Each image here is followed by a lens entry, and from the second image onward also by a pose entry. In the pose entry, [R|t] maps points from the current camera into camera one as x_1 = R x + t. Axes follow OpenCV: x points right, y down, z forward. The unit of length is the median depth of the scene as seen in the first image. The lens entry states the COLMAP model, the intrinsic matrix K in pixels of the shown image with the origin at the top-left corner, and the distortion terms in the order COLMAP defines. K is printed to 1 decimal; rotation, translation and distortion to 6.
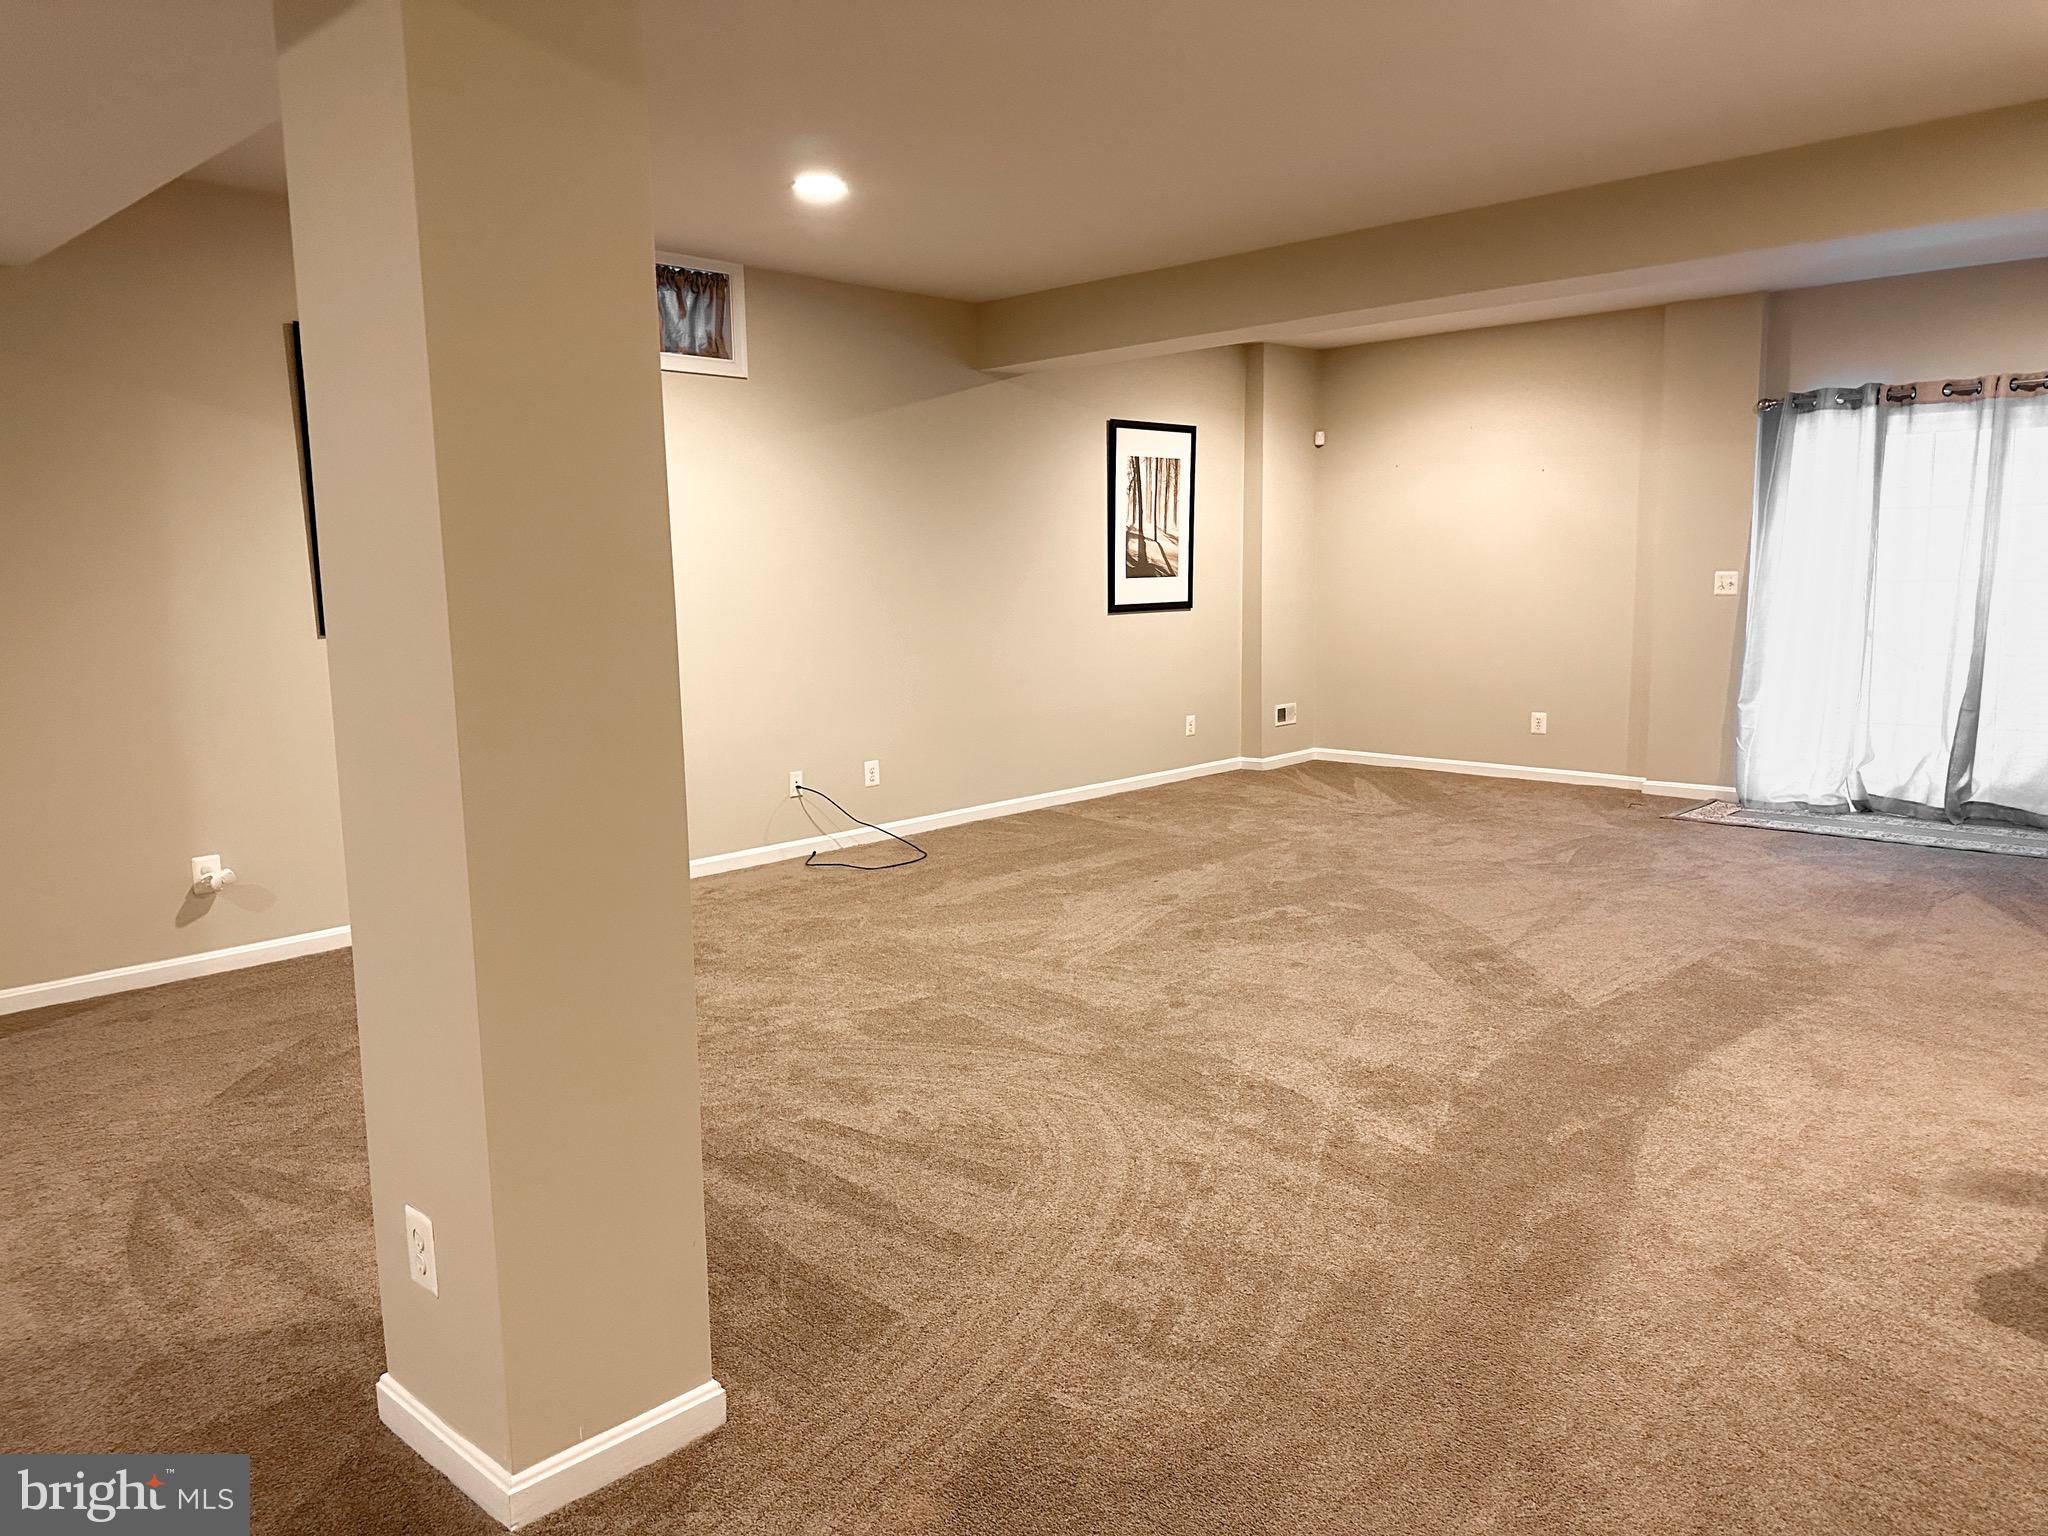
lens RADIAL K [[1467.9, 0, 1016.4], [0, 1467.9, 765.1], [0, 0, 1]] dist [0.155417, -0.258235]
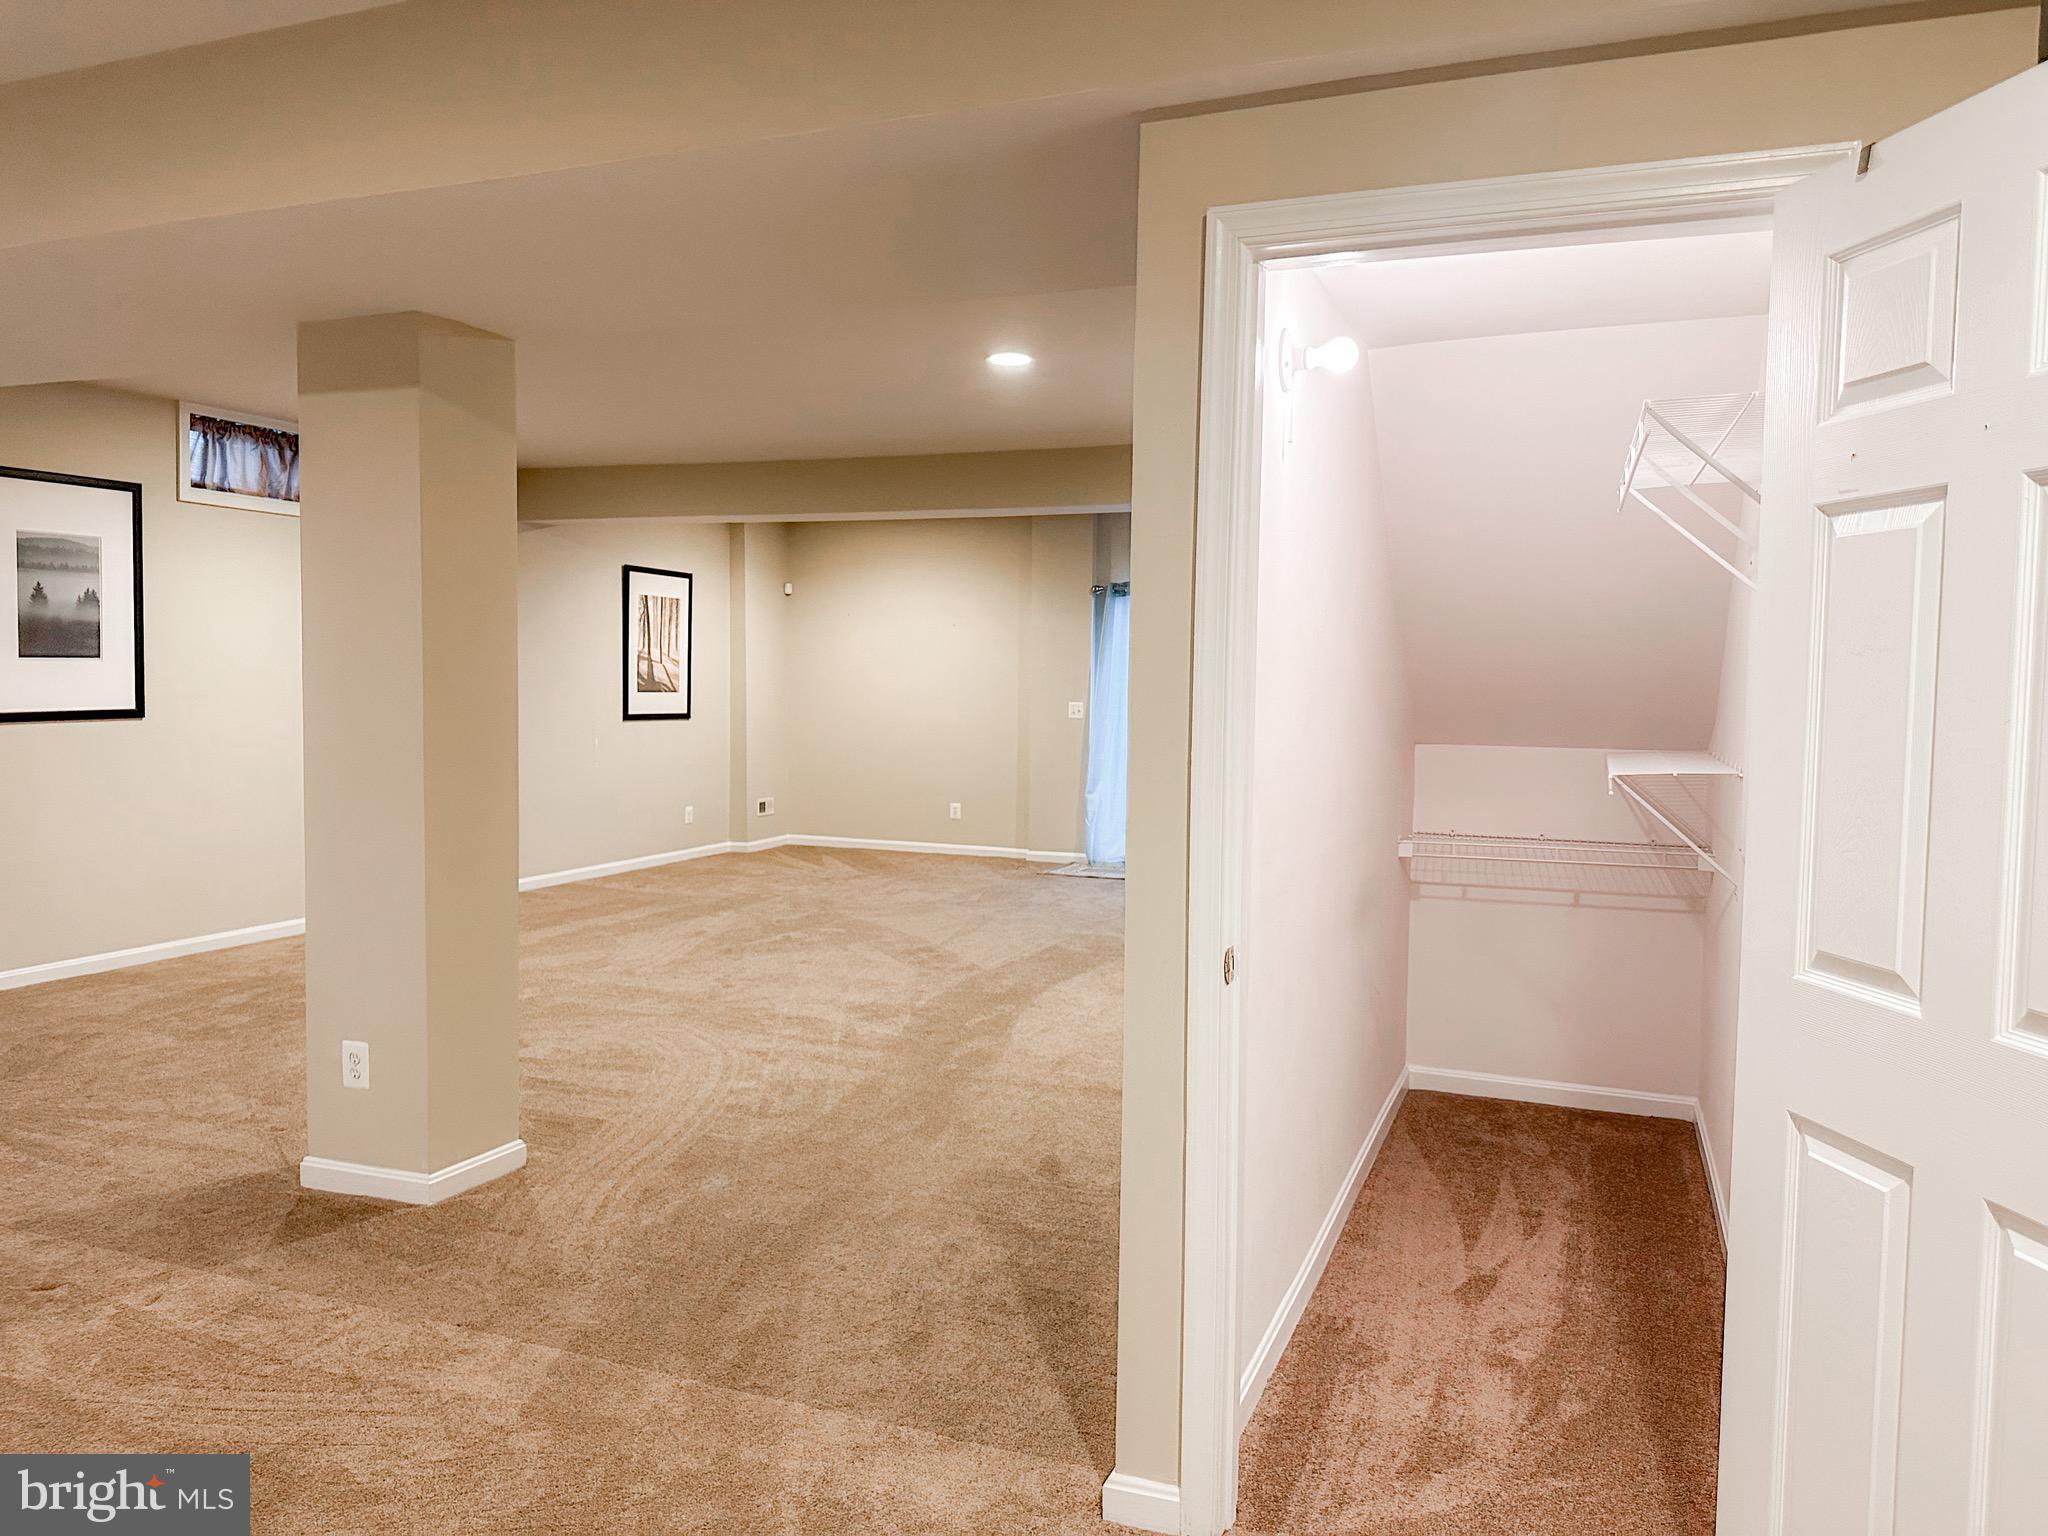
lens RADIAL K [[1467.9, 0, 1016.4], [0, 1467.9, 765.1], [0, 0, 1]] dist [0.155417, -0.258235]
pose [[0.928923, 0.008583, 0.370173, -0.104920], [0.021558, 0.996782, -0.077211, 0.040647], [-0.369644, 0.079704, 0.925748, -0.291826]]
